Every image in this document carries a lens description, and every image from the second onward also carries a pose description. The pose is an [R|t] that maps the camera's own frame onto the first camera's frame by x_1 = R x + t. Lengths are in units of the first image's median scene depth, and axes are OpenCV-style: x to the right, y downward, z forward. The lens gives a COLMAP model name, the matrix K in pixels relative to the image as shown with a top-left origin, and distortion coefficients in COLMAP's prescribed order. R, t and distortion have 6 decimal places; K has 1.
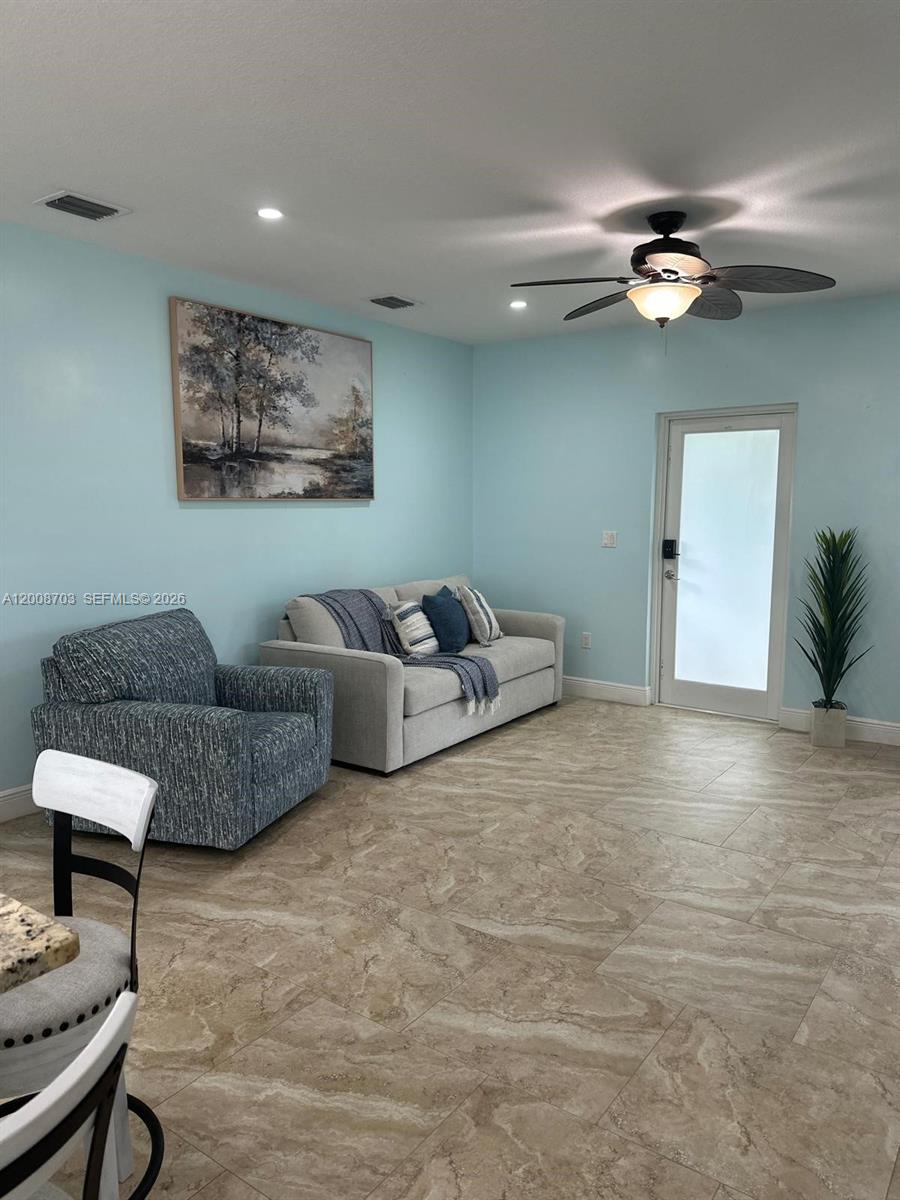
lens RADIAL K [[838.4, 0, 453.6], [0, 838.4, 602.2], [0, 0, 1]] dist [0.144906, -0.231050]
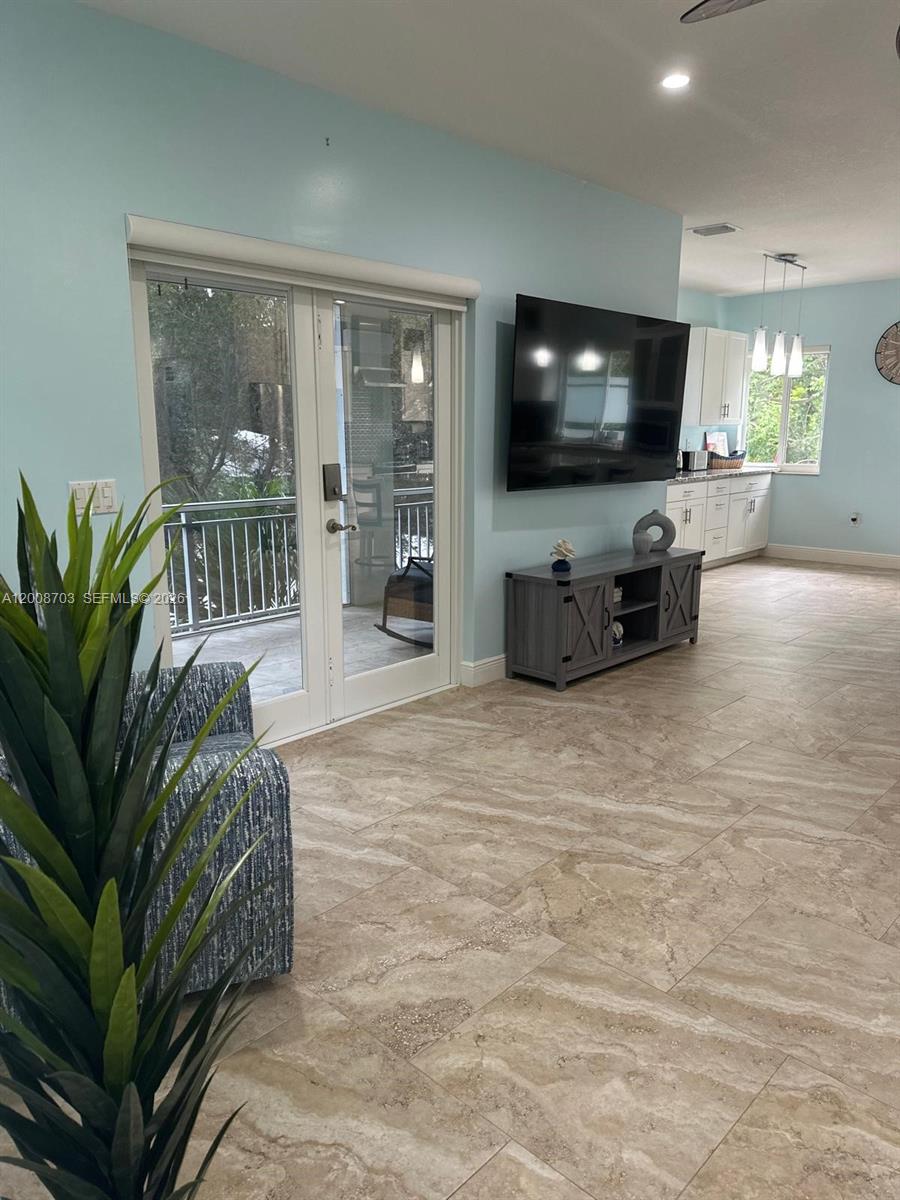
lens RADIAL K [[838.9, 0, 454.1], [0, 838.9, 608.8], [0, 0, 1]] dist [0.139862, -0.276745]
pose [[-0.990556, -0.031717, 0.133388, 0.380747], [0.014374, 0.943490, 0.331089, -0.133895], [-0.136352, 0.329880, -0.934124, 1.274217]]
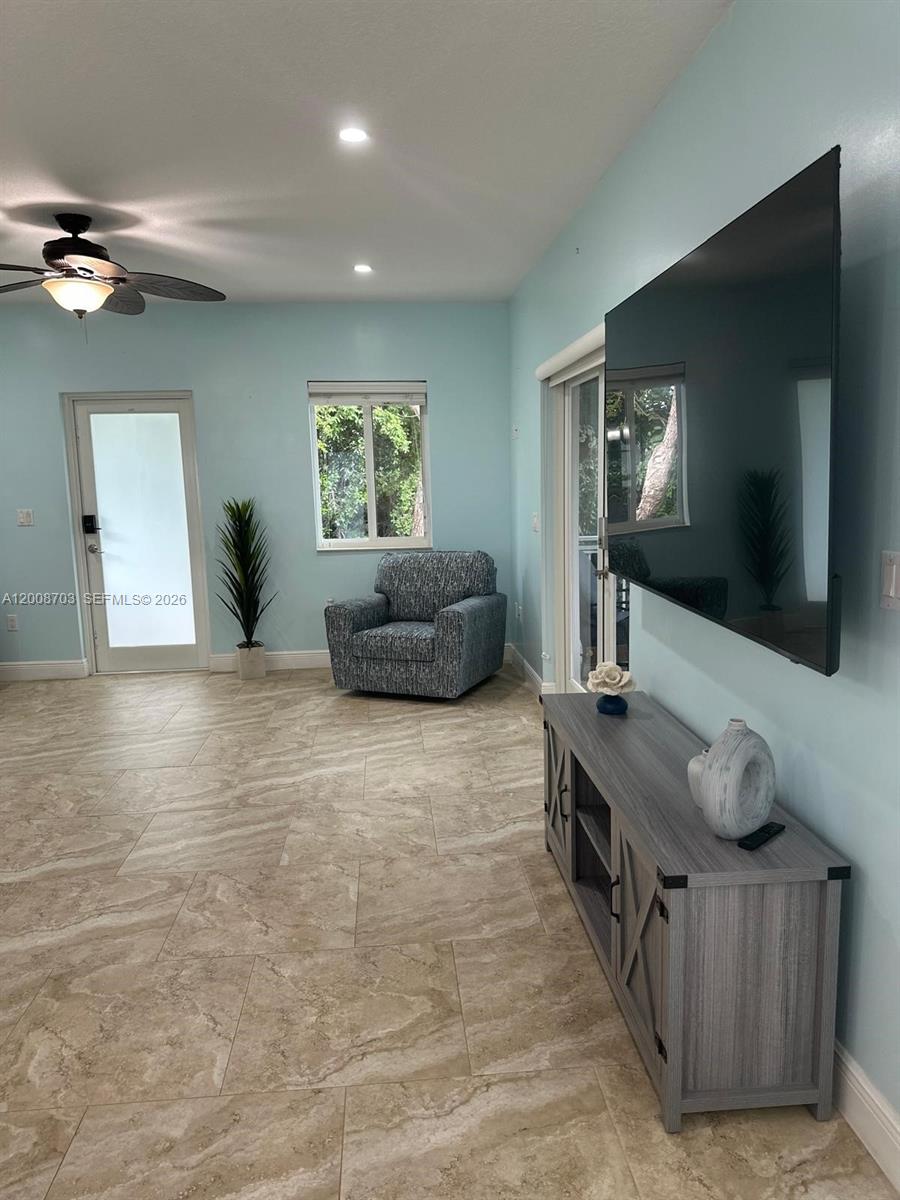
lens RADIAL K [[838.4, 0, 453.6], [0, 838.4, 602.2], [0, 0, 1]] dist [0.144906, -0.231050]
pose [[0.762946, -0.116440, 0.635890, -0.108264], [0.102292, 0.992997, 0.059100, 0.020955], [-0.638318, 0.019957, 0.769514, -0.122310]]
